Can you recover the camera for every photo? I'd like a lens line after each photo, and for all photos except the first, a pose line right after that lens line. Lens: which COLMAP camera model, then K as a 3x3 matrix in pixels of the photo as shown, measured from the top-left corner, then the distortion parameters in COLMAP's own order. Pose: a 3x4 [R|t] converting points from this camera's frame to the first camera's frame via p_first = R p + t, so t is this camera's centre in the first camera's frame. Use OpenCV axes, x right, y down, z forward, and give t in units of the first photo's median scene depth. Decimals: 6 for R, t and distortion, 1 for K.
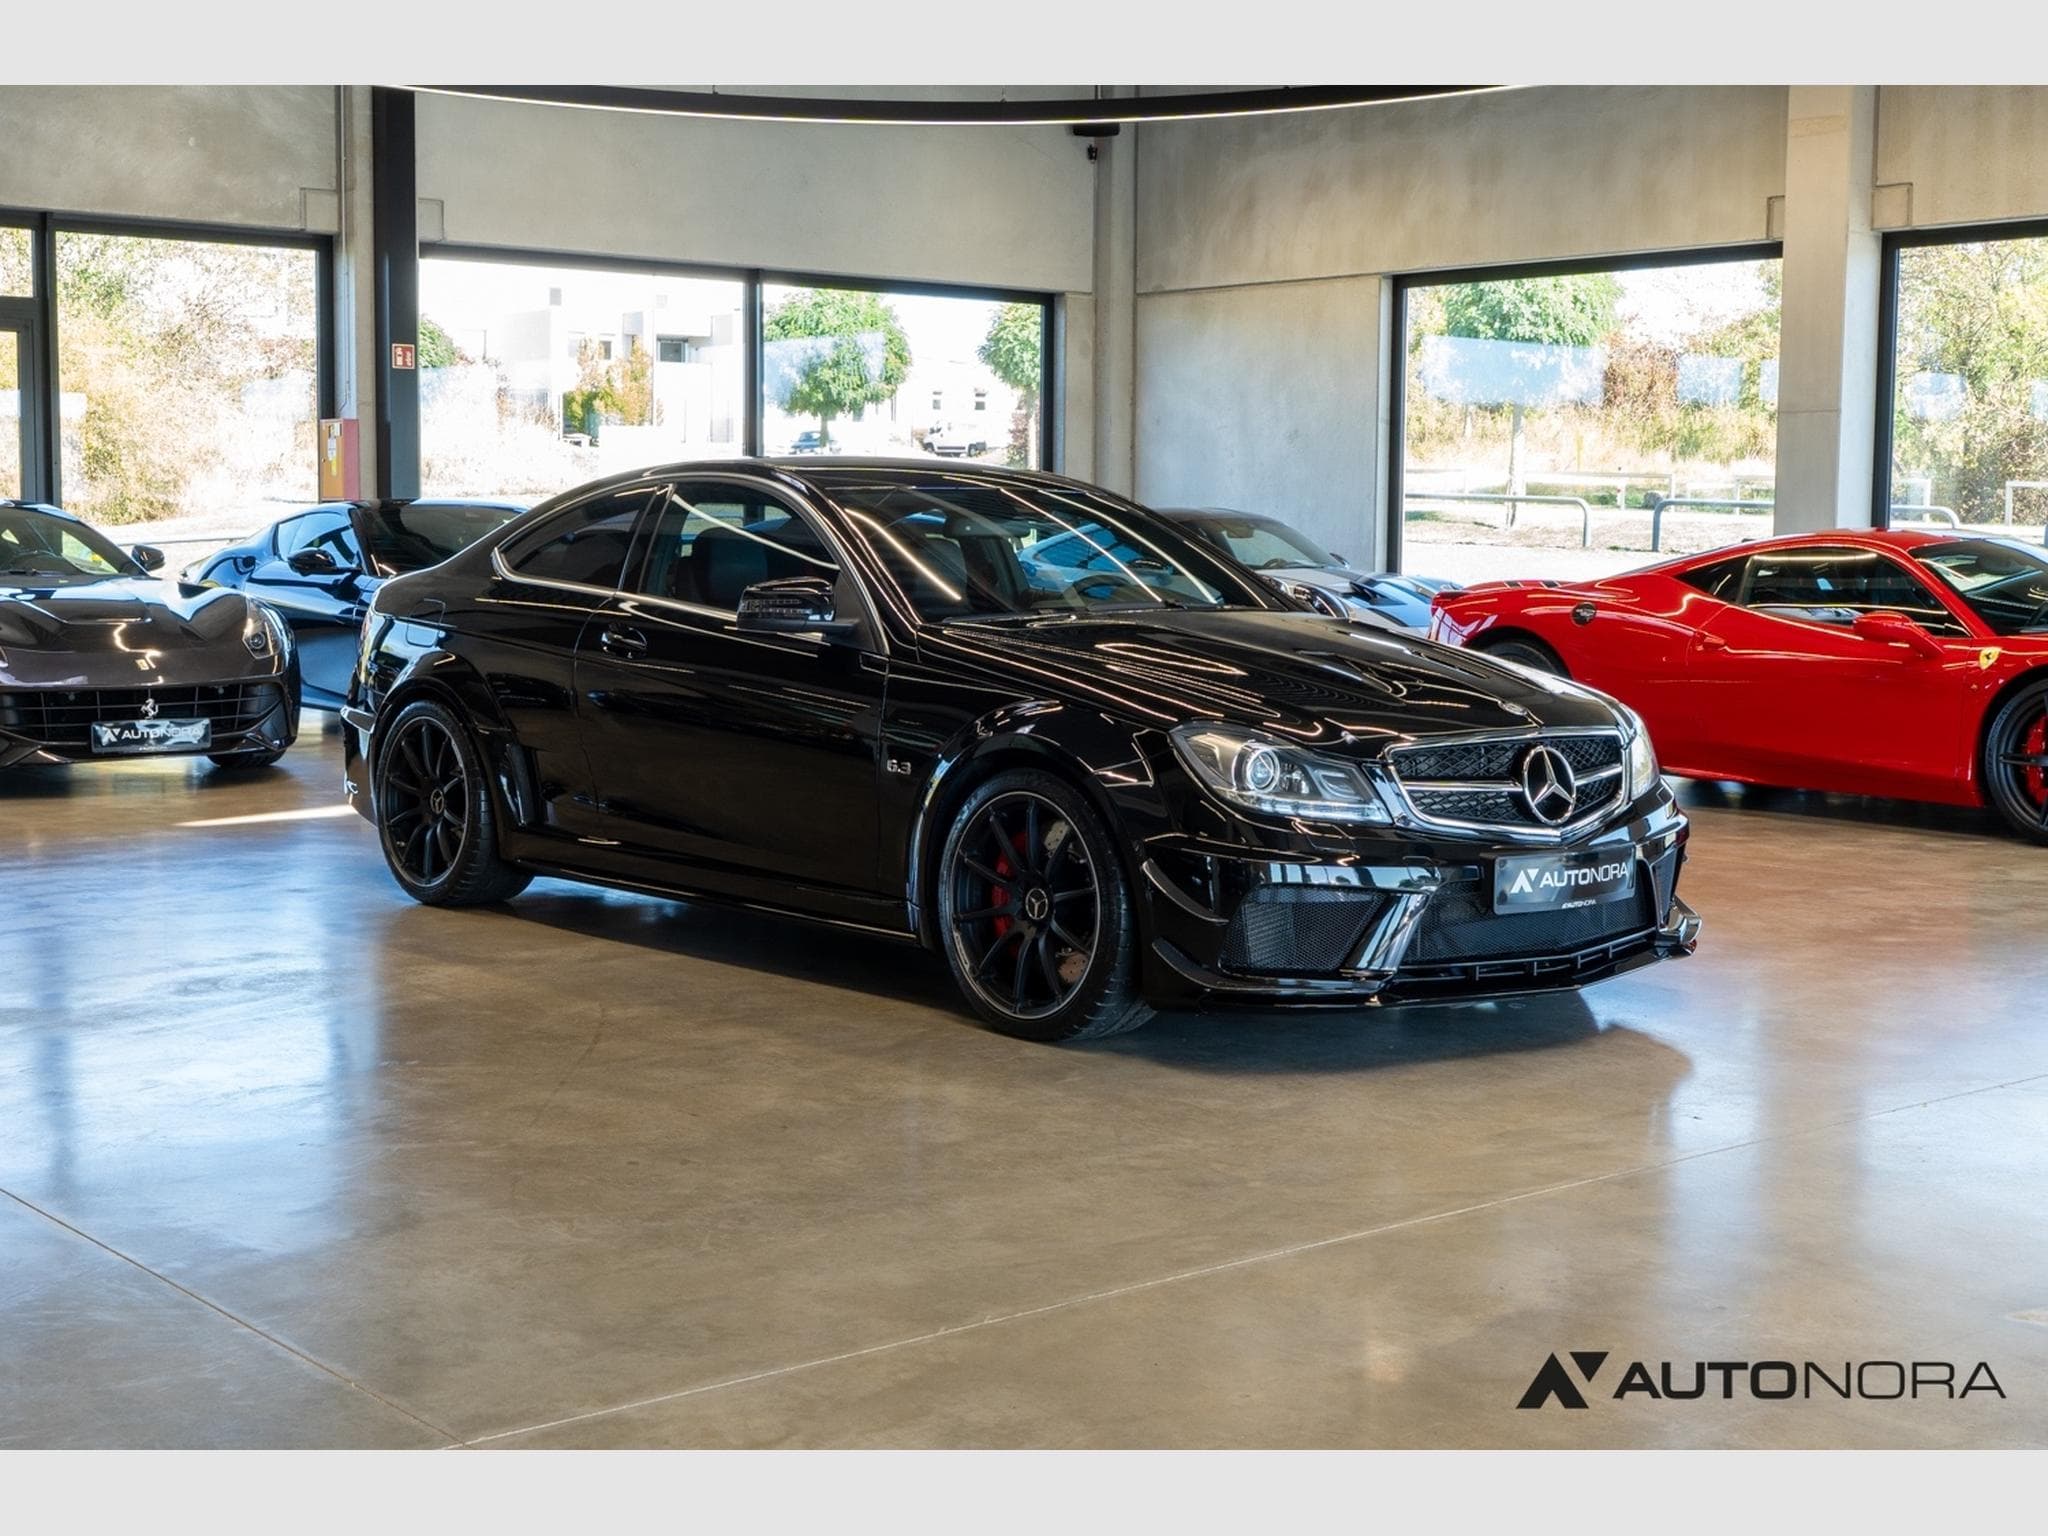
lens RADIAL K [[3759.7, 0, 1024.0], [0, 3759.7, 768.0], [0, 0, 1]] dist [-0.014581, 0.013301]
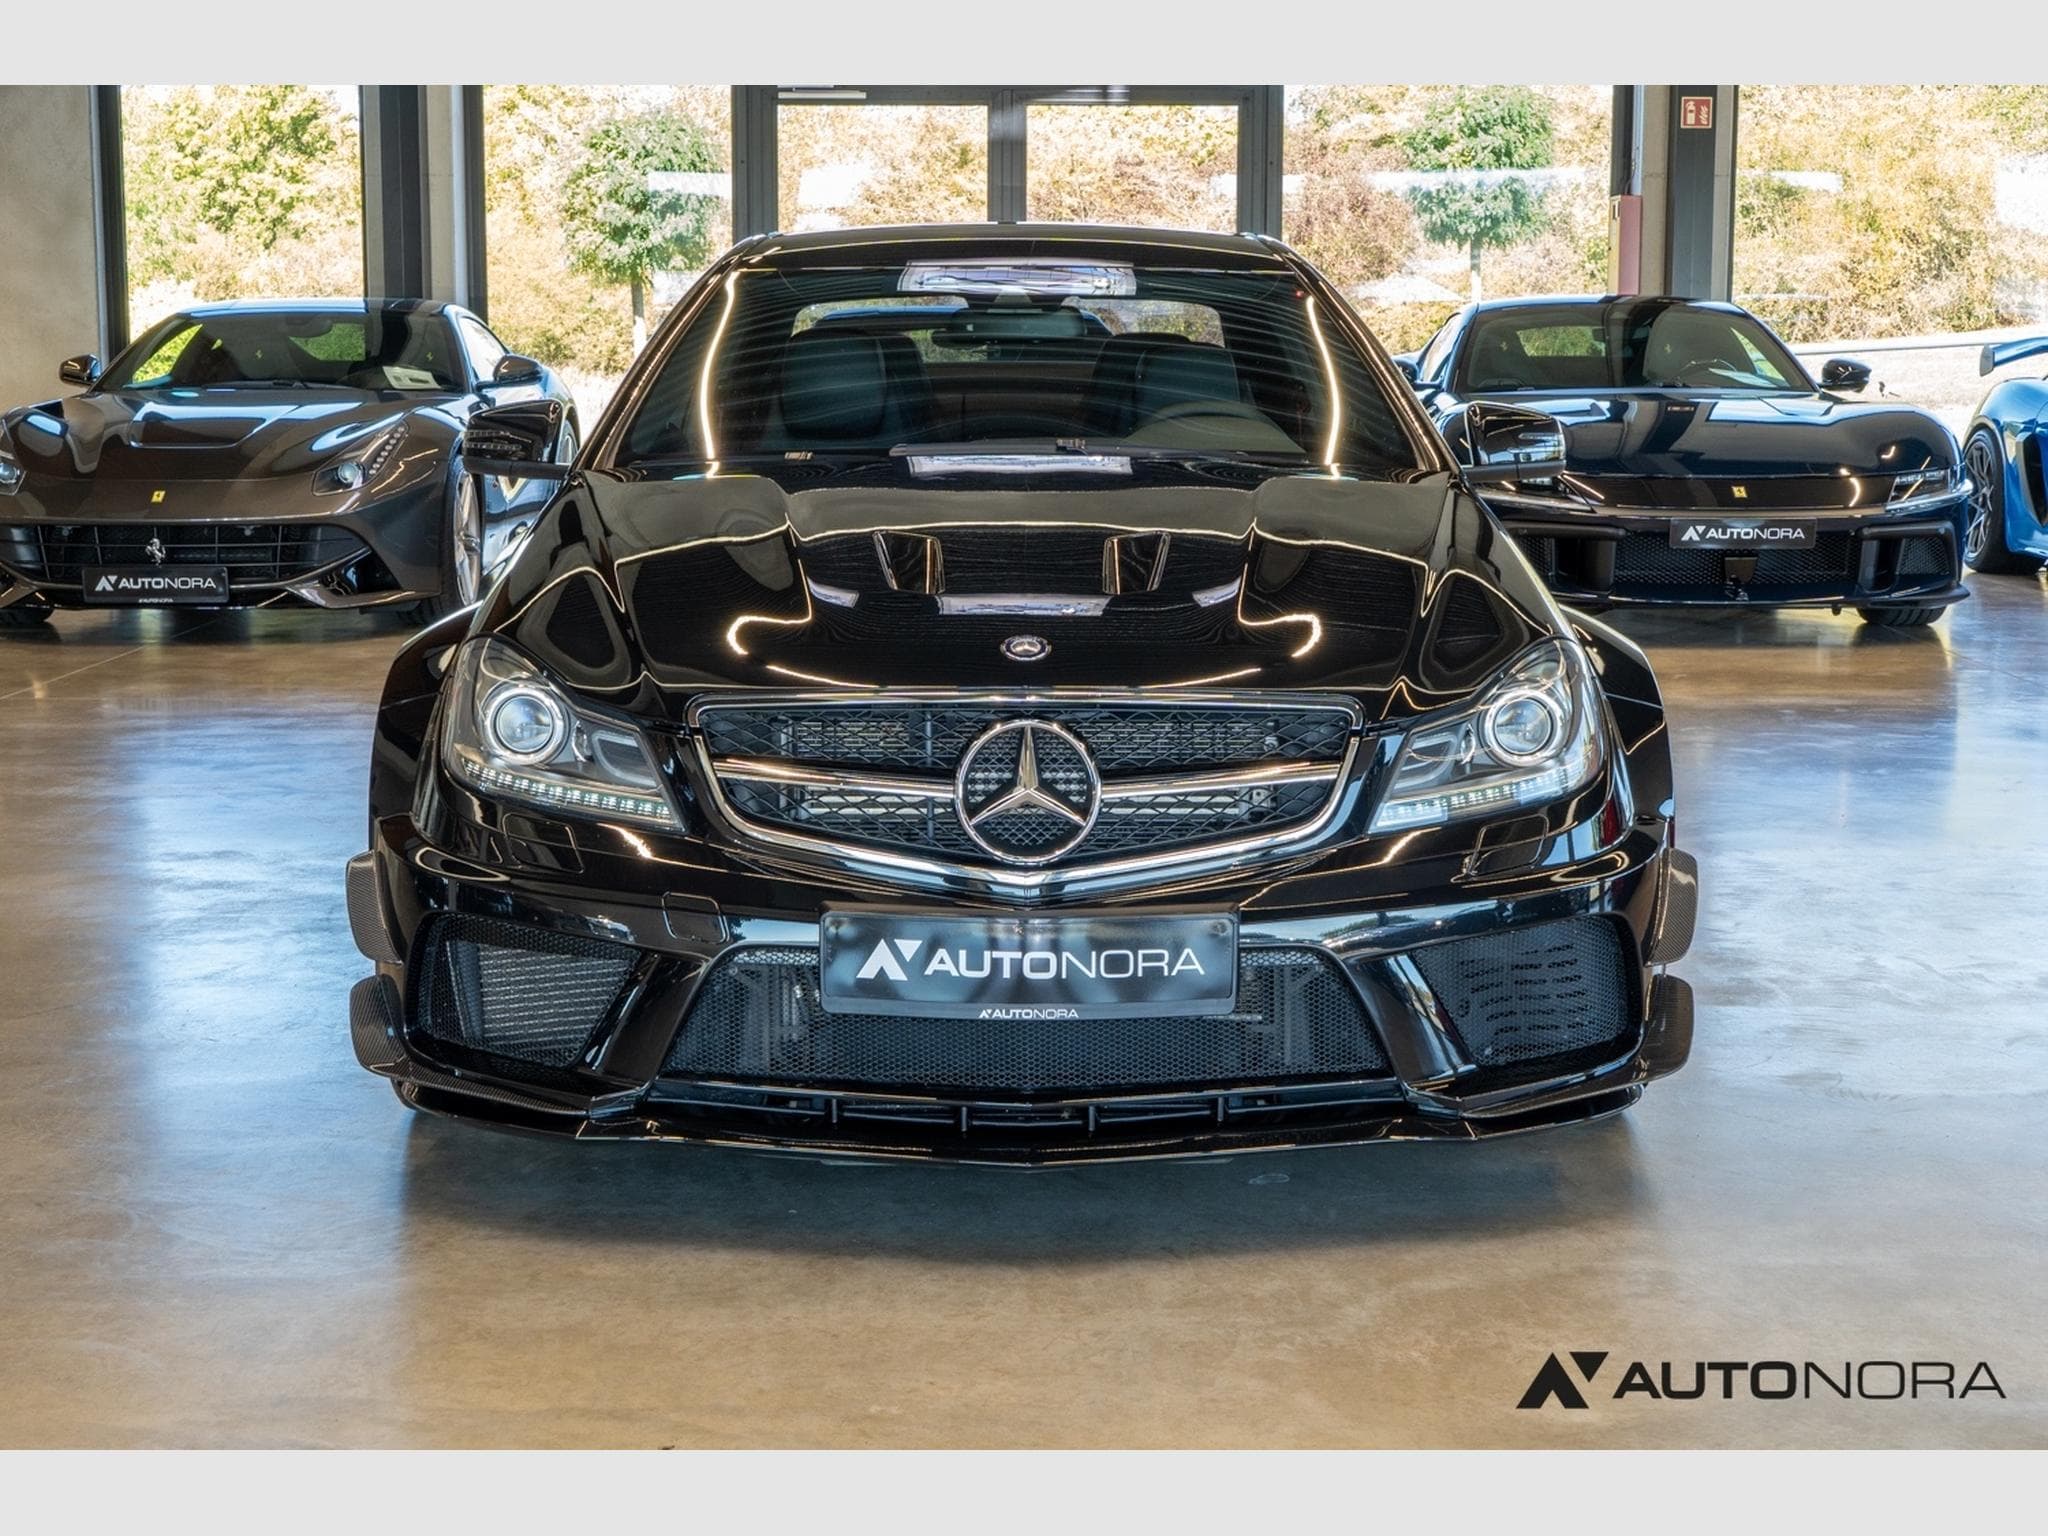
lens RADIAL K [[3759.7, 0, 1024.0], [0, 3759.7, 768.0], [0, 0, 1]] dist [-0.014581, 0.013301]
pose [[0.702470, 0.081539, -0.707028, 0.303490], [-0.046494, 0.996551, 0.068734, -0.021058], [0.710193, -0.015411, 0.703838, 0.352354]]
